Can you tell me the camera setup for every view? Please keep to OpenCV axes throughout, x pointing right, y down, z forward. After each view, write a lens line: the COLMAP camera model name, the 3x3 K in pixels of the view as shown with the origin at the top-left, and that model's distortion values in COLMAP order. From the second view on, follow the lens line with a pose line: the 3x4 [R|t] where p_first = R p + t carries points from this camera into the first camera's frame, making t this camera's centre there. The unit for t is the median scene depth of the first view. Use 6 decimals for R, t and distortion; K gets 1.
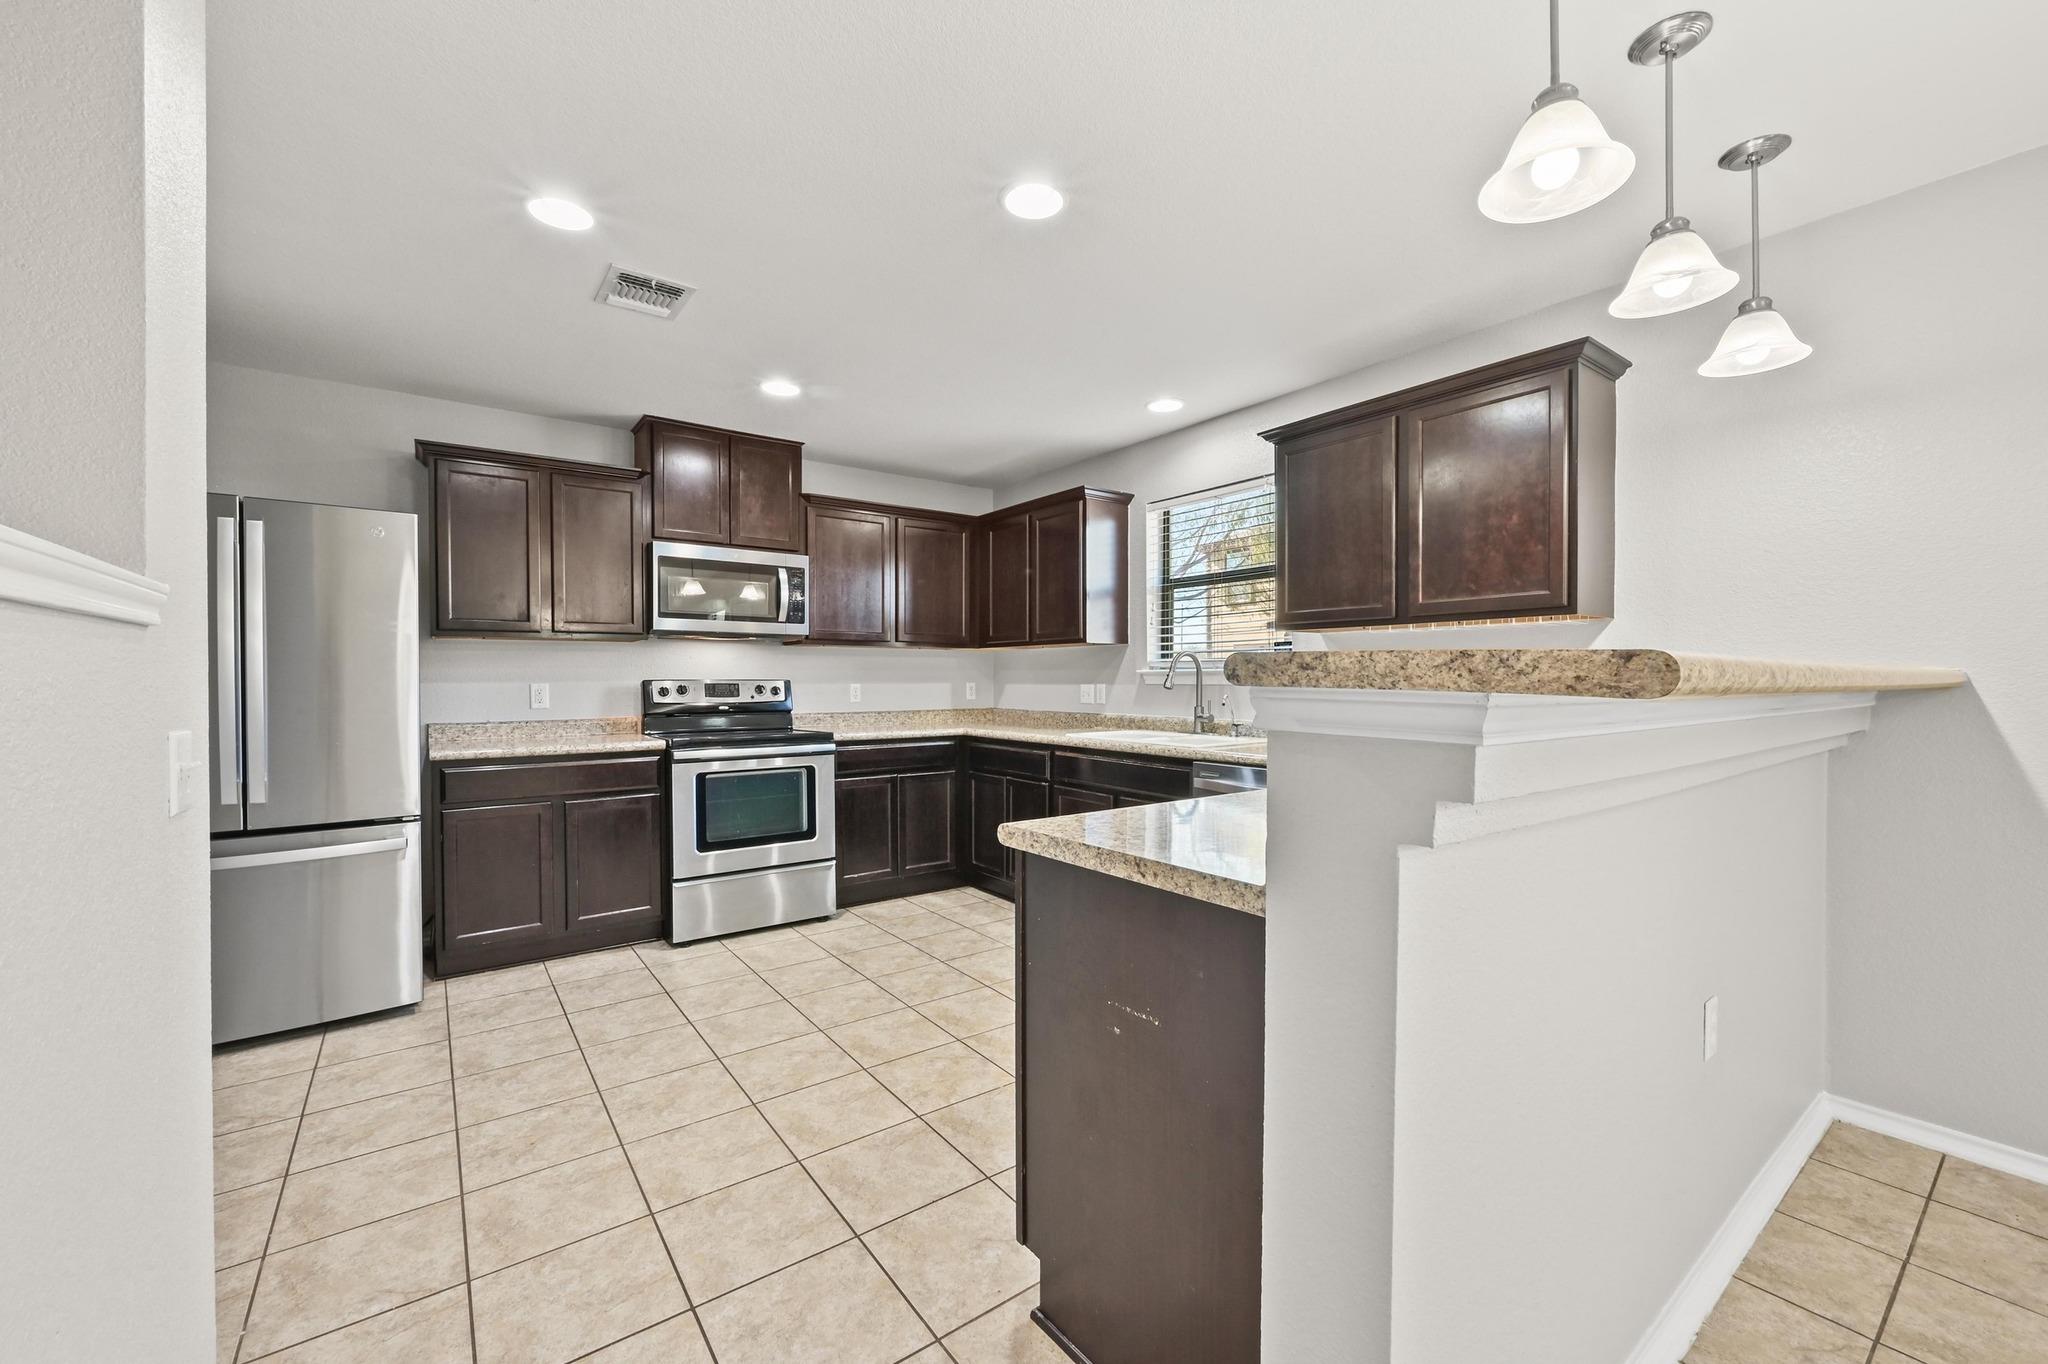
lens RADIAL K [[815.0, 0, 1026.4], [0, 815.0, 698.3], [0, 0, 1]] dist [-0.000738, 0.001898]
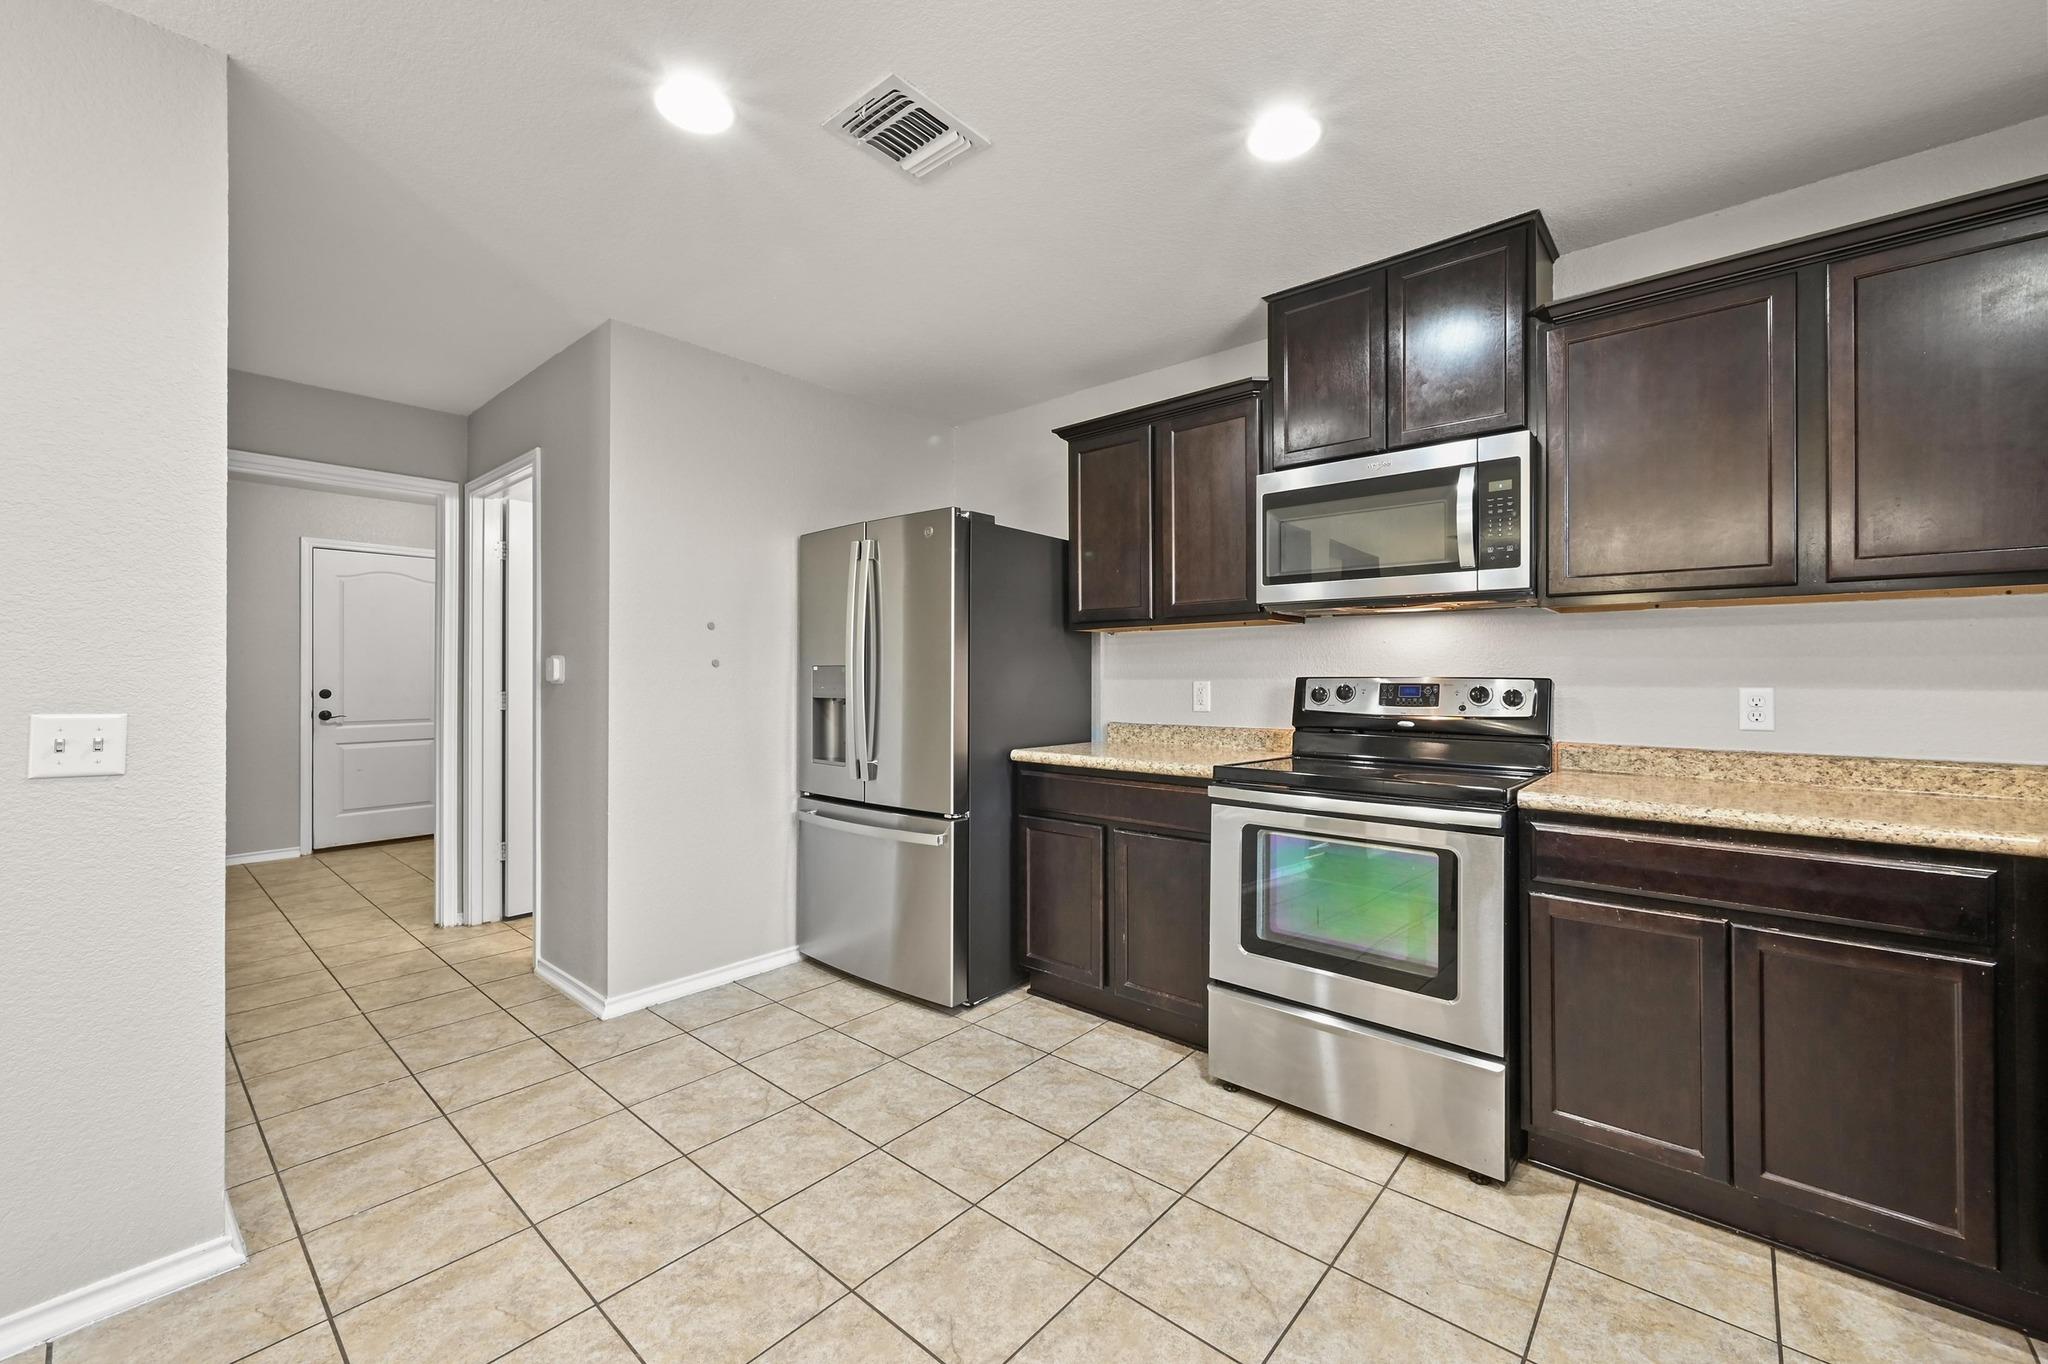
lens RADIAL K [[815.0, 0, 1022.0], [0, 815.0, 676.0], [0, 0, 1]] dist [-0.000738, 0.001898]
pose [[0.214257, 0.002082, -0.976775, 0.176304], [-0.025230, 0.999676, -0.003403, -0.016759], [0.976451, 0.025373, 0.214240, 0.687497]]
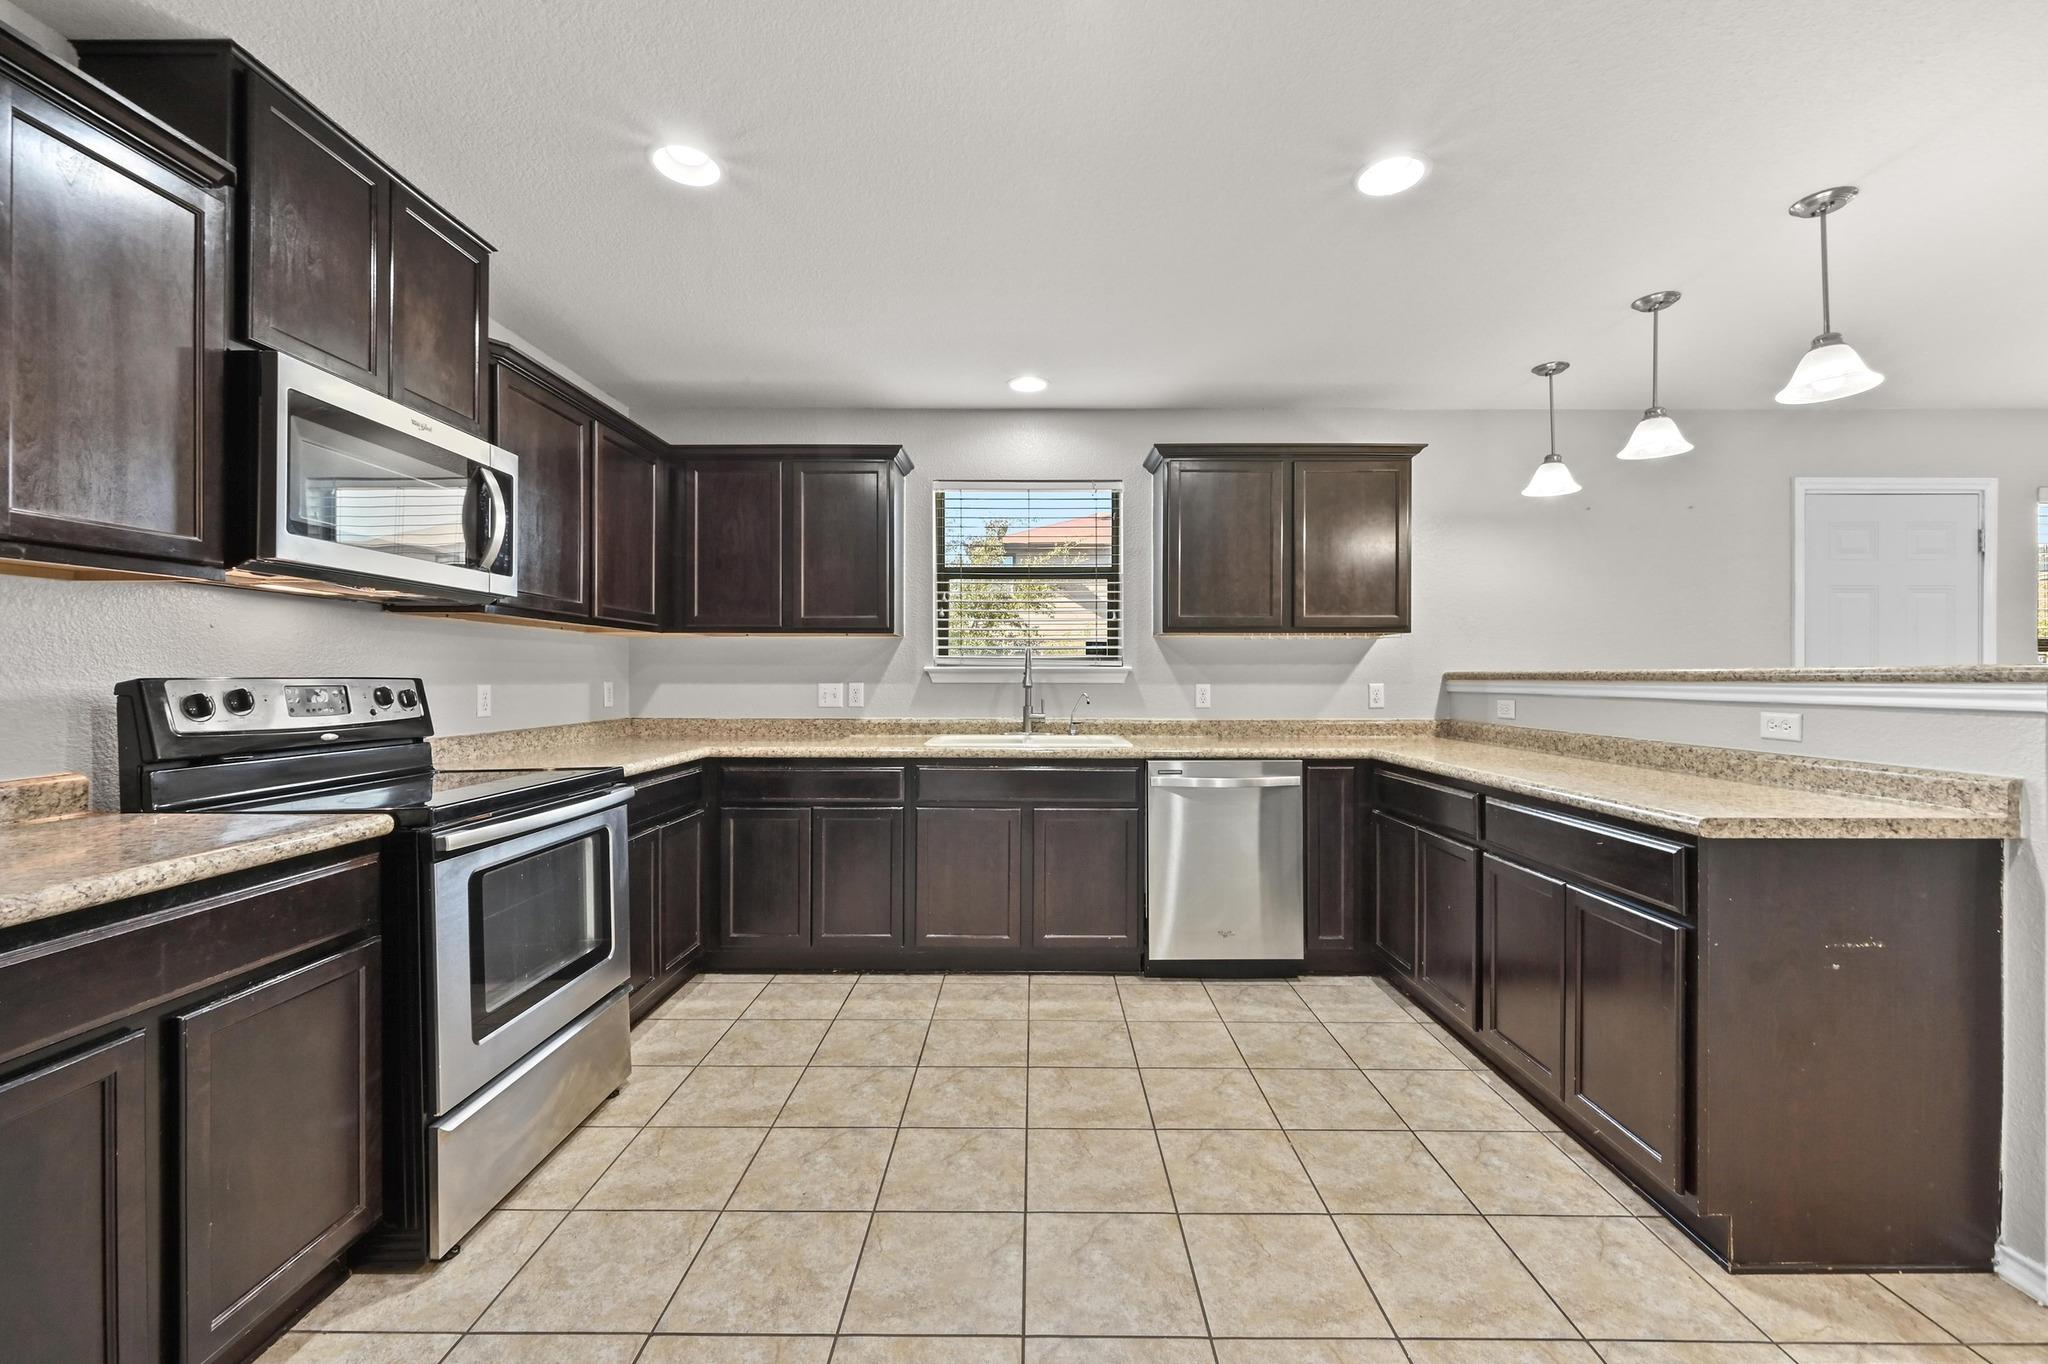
lens RADIAL K [[815.0, 0, 1037.2], [0, 815.0, 679.4], [0, 0, 1]] dist [-0.000738, 0.001898]
pose [[0.595964, -0.001111, 0.803010, -0.584863], [0.015865, 0.999820, -0.010391, -0.011796], [-0.802854, 0.018933, 0.595875, 0.447472]]
